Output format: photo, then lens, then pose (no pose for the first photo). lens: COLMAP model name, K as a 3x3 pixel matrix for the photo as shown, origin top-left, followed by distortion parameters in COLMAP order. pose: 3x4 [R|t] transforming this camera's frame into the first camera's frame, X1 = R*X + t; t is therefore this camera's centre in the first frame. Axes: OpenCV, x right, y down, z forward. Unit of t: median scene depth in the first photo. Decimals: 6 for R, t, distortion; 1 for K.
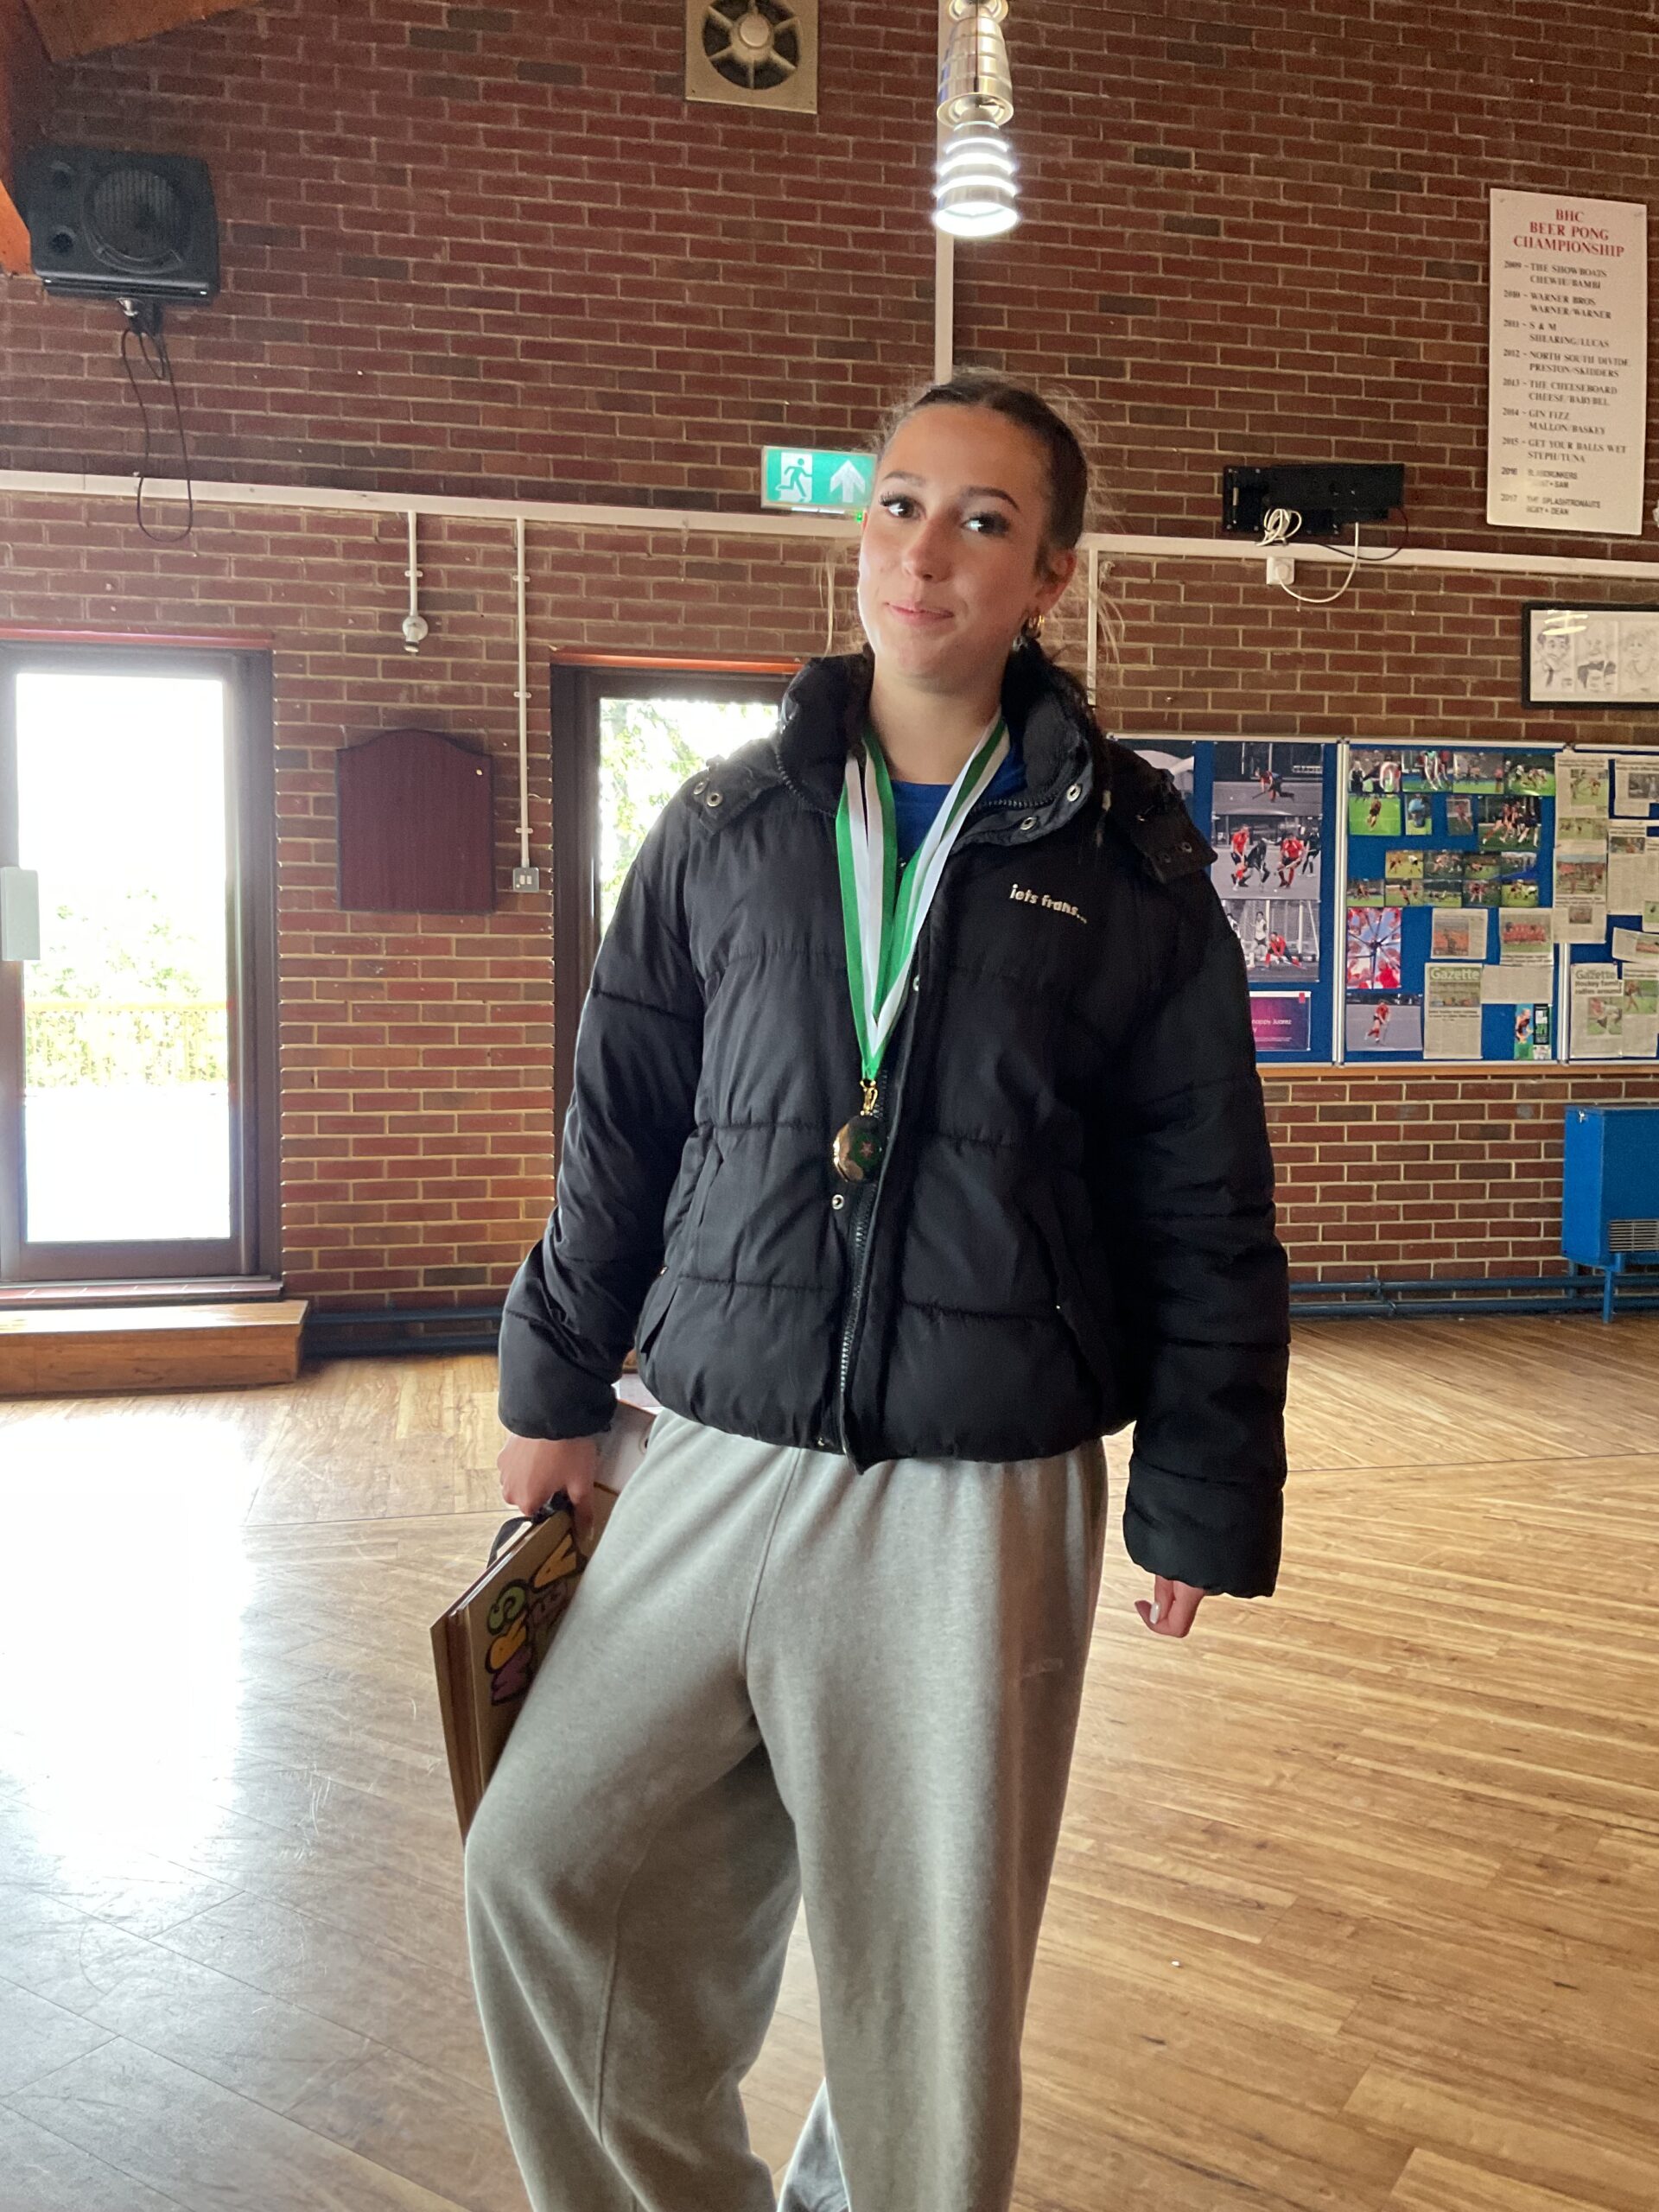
lens RADIAL K [[1878.5, 0, 803.4], [0, 1878.5, 1101.8], [0, 0, 1]] dist [0.077398, -0.148879]
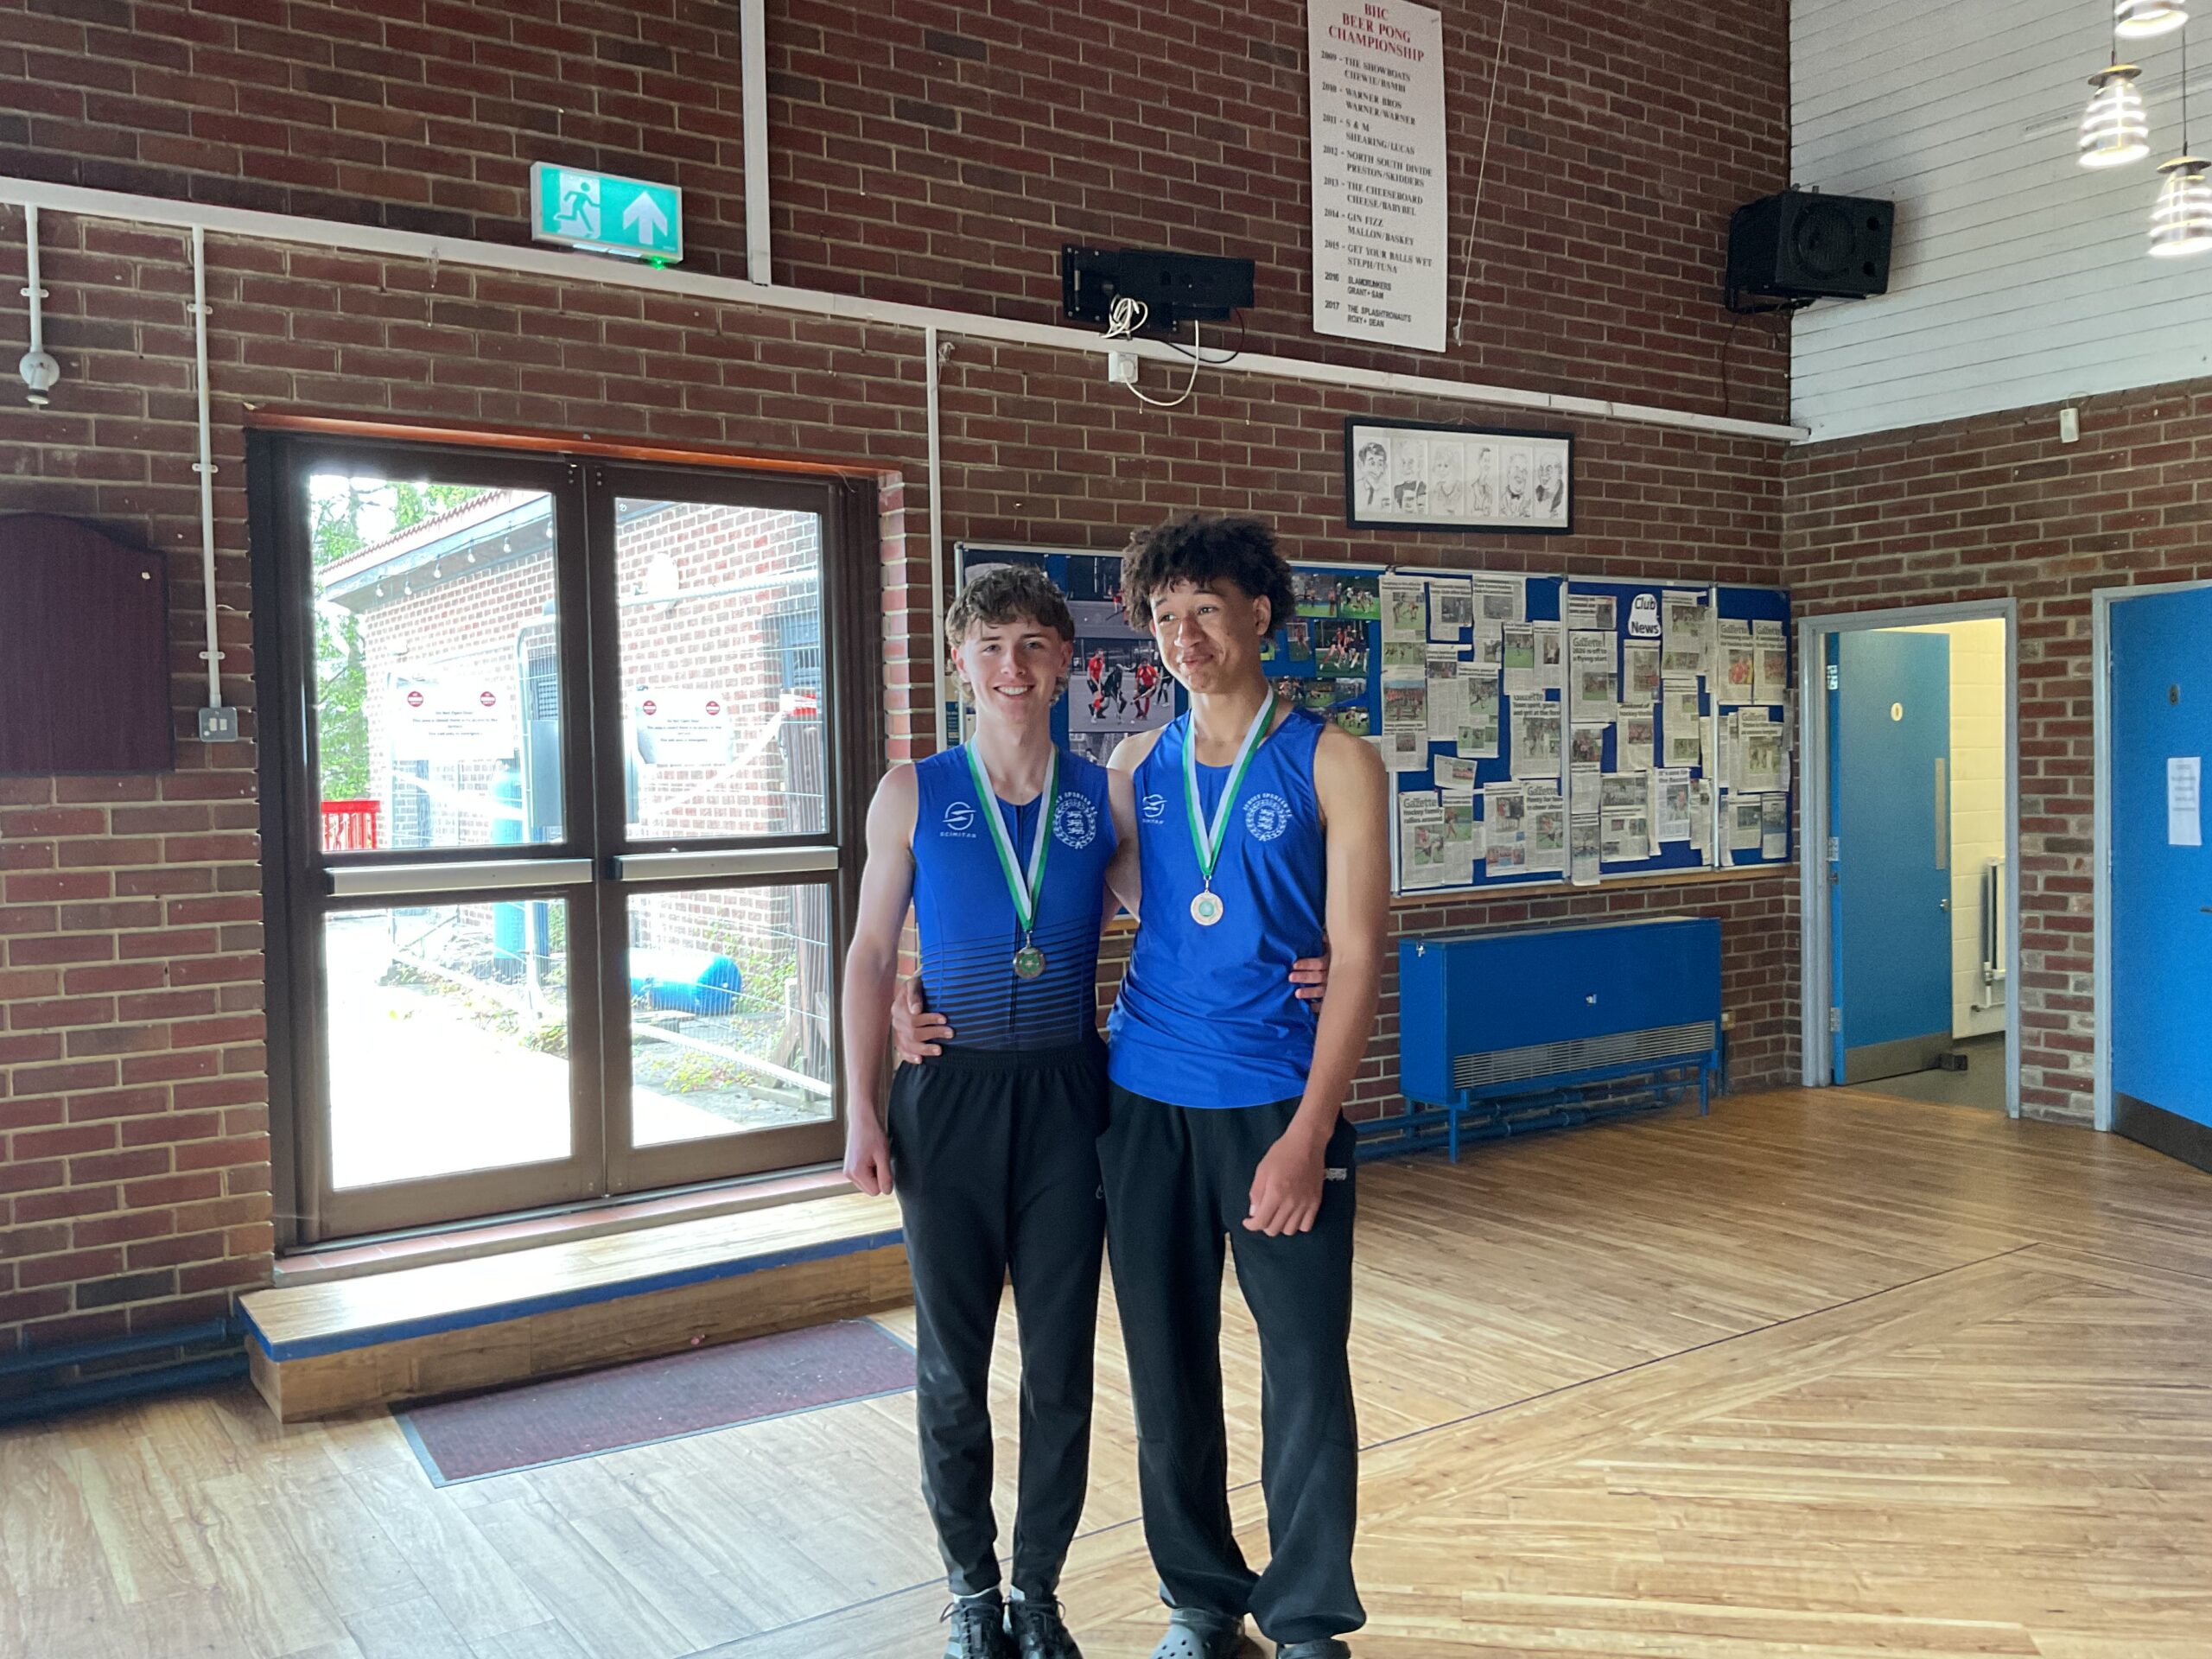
lens RADIAL K [[1878.5, 0, 1123.1], [0, 1878.5, 833.8], [0, 0, 1]] dist [0.077398, -0.148879]
pose [[0.917038, -0.034092, 0.397339, -0.118774], [0.041156, 0.999110, -0.009262, -0.055080], [-0.396670, 0.024846, 0.917625, 0.199865]]
